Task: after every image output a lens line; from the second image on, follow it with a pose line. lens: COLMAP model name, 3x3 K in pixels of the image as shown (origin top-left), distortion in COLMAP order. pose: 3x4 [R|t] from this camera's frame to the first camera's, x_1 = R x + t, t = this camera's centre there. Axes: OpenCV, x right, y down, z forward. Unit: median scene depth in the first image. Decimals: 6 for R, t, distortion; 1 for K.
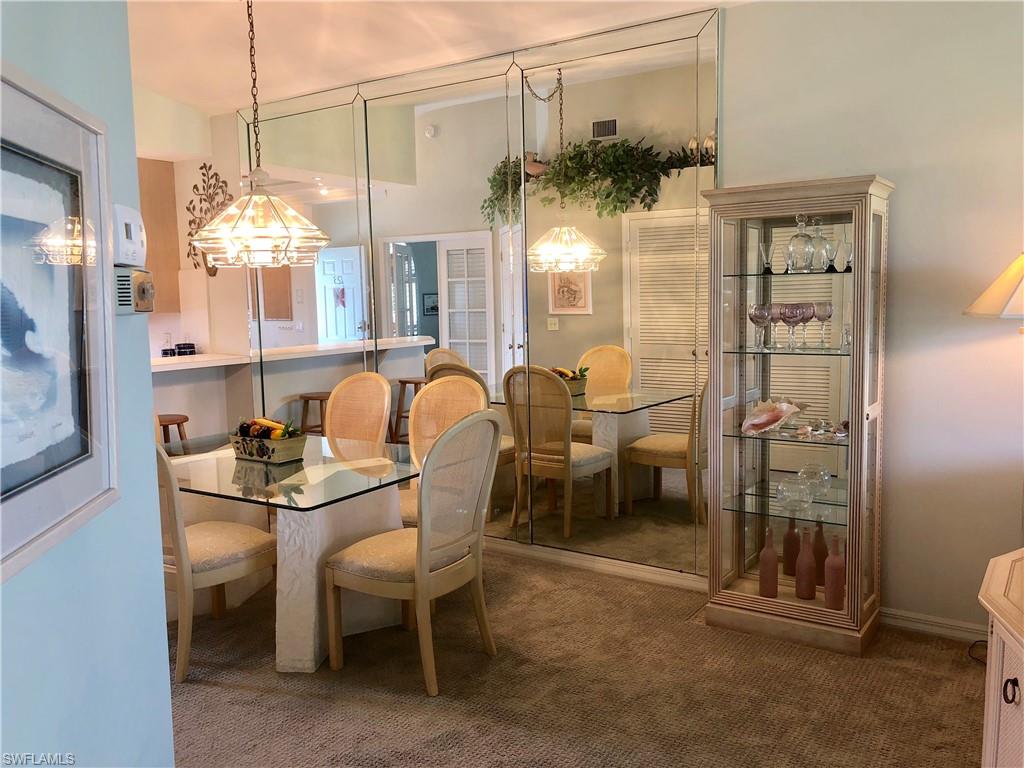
lens RADIAL K [[842.2, 0, 520.4], [0, 842.2, 380.9], [0, 0, 1]] dist [0.030703, -0.028443]
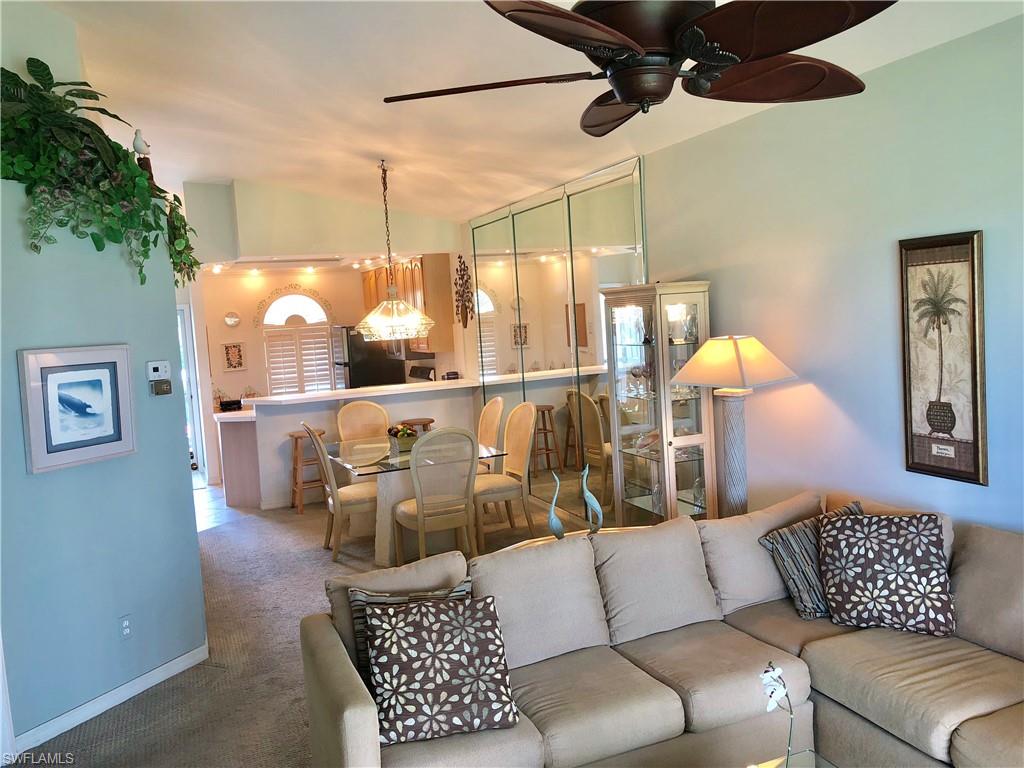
lens RADIAL K [[842.2, 0, 543.2], [0, 842.2, 377.4], [0, 0, 1]] dist [0.030703, -0.028443]
pose [[0.846496, 0.010997, -0.532282, 0.771285], [-0.012093, 0.999926, 0.001427, -0.053548], [0.532258, 0.005229, 0.846566, -0.280176]]
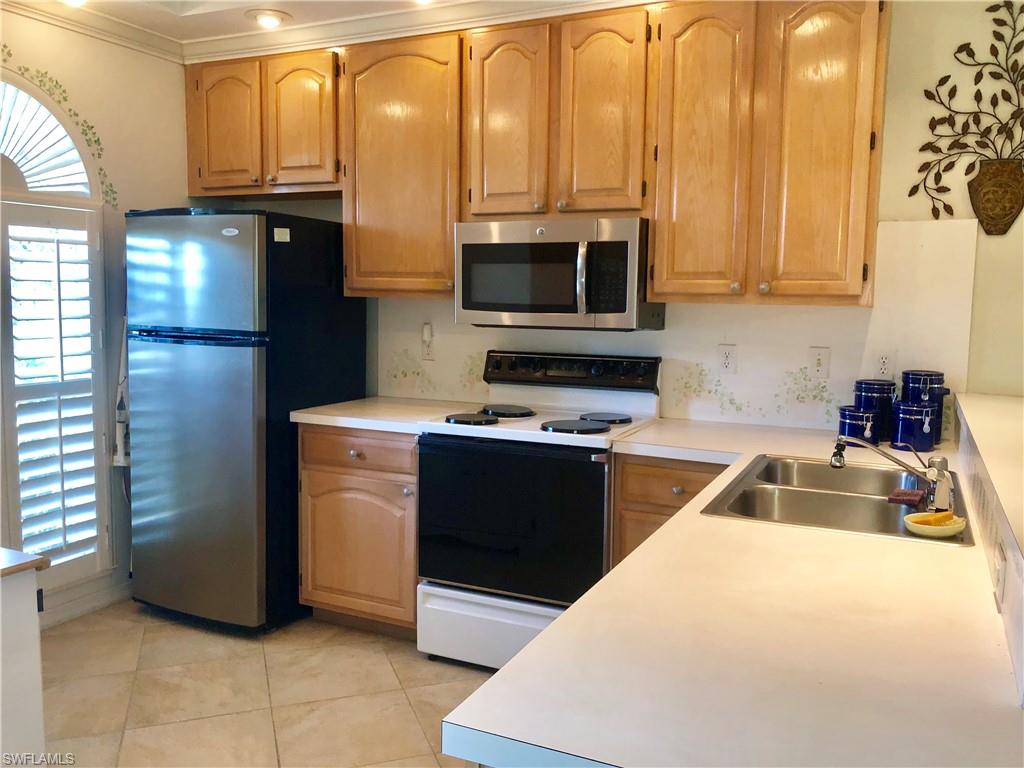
lens RADIAL K [[842.2, 0, 516.6], [0, 842.2, 383.0], [0, 0, 1]] dist [0.030703, -0.028443]
pose [[0.987809, 0.015801, 0.154868, -0.982140], [-0.016227, 0.999867, 0.001484, -0.046057], [-0.154824, -0.003979, 0.987934, 0.768250]]
